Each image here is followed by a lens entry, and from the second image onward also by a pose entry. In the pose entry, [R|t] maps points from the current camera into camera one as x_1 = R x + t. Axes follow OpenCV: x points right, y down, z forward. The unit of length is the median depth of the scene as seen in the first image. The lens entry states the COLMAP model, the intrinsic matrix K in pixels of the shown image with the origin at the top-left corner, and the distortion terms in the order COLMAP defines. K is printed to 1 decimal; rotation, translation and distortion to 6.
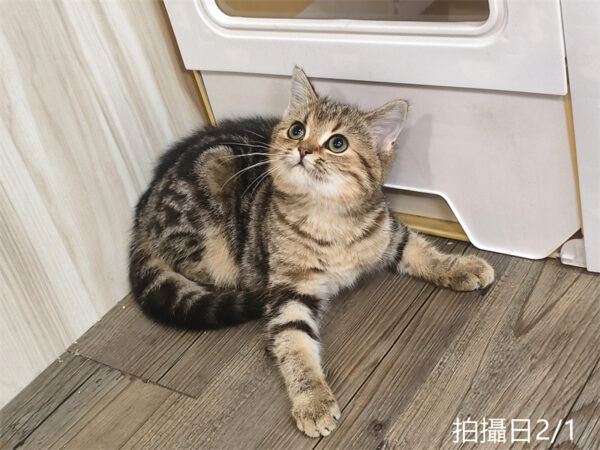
lens RADIAL K [[916.4, 0, 301.0], [0, 916.4, 225.1], [0, 0, 1]] dist [0.149148, -0.113192]
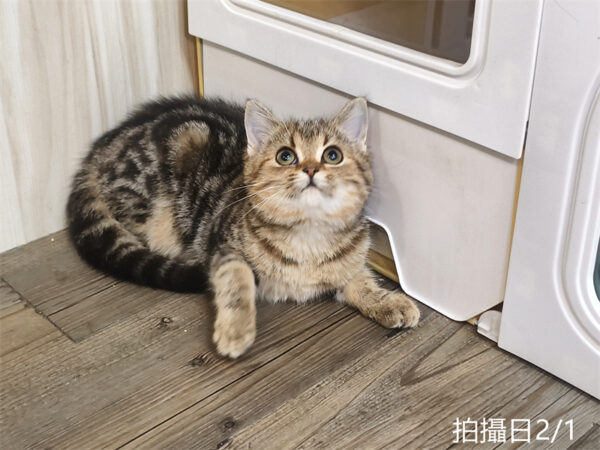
lens RADIAL K [[916.4, 0, 301.0], [0, 916.4, 225.1], [0, 0, 1]] dist [0.149148, -0.113192]
pose [[0.947394, 0.312022, -0.071316, 0.138953], [-0.314910, 0.948534, -0.033383, 0.025372], [0.057229, 0.054085, 0.996895, 0.022724]]
